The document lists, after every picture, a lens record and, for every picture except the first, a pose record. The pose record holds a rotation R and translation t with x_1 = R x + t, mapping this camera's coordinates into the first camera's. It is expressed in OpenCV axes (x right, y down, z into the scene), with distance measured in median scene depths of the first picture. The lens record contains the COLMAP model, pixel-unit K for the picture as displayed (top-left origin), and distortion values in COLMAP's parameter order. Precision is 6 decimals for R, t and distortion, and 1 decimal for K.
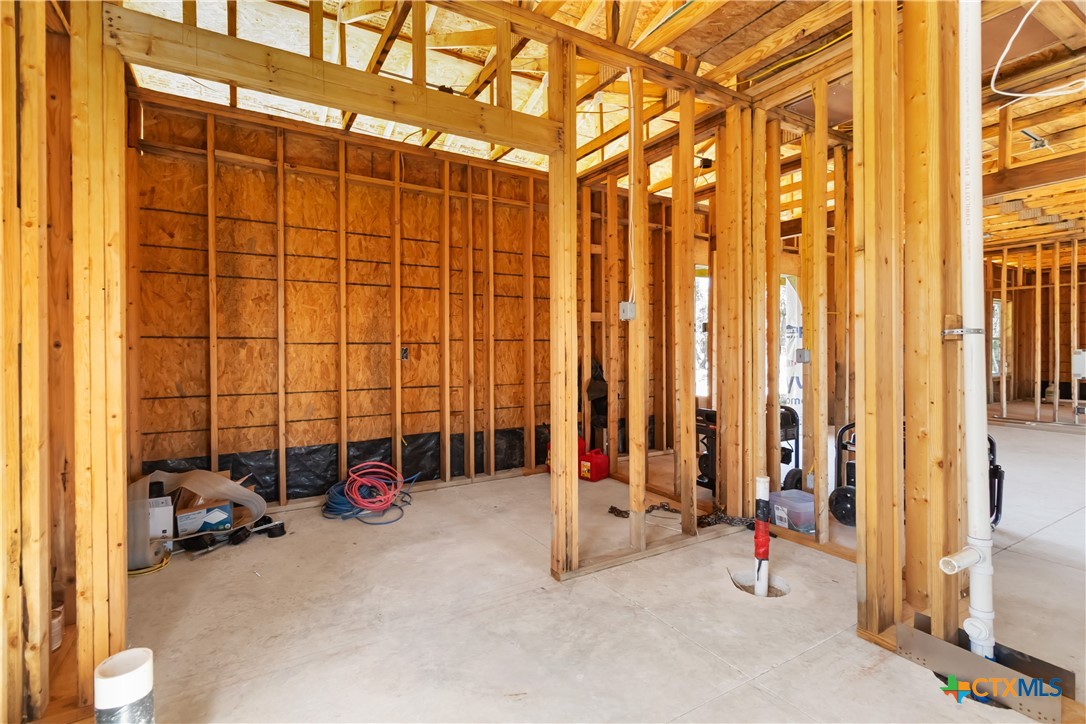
lens RADIAL K [[517.3, 0, 562.6], [0, 517.3, 358.6], [0, 0, 1]] dist [0.002560, 0.002017]
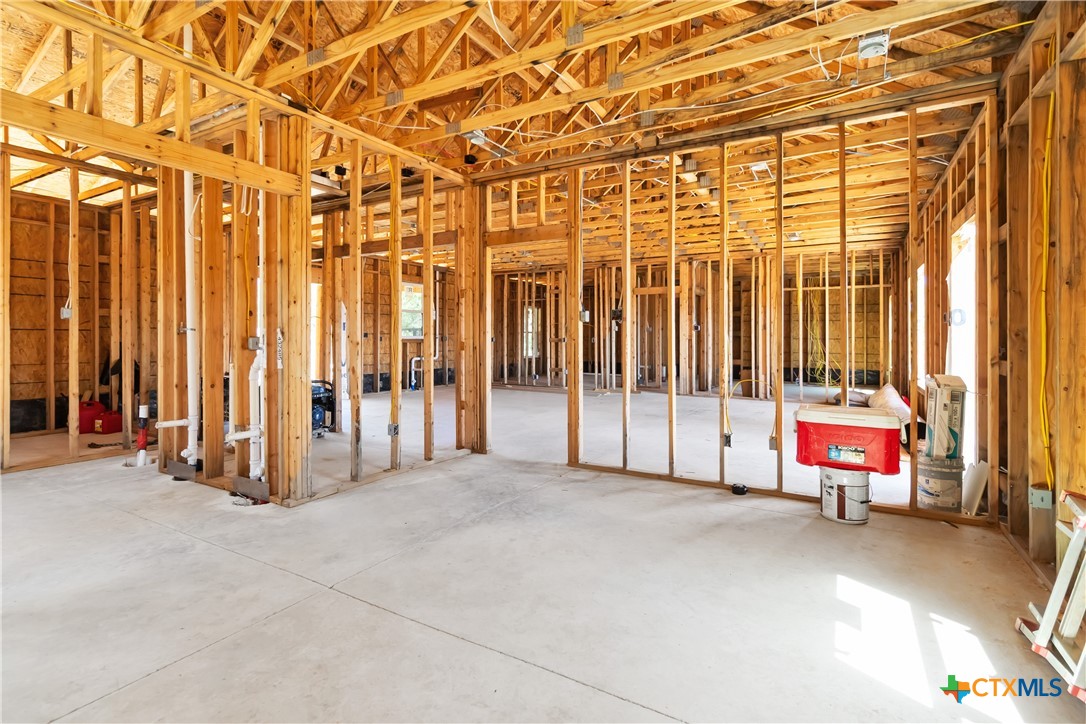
lens RADIAL K [[517.3, 0, 547.6], [0, 517.3, 338.7], [0, 0, 1]] dist [0.002560, 0.002017]
pose [[0.881821, 0.005867, 0.471548, 0.506139], [0.002286, 0.999858, -0.016714, 0.012946], [-0.471579, 0.015817, 0.881682, -0.867917]]
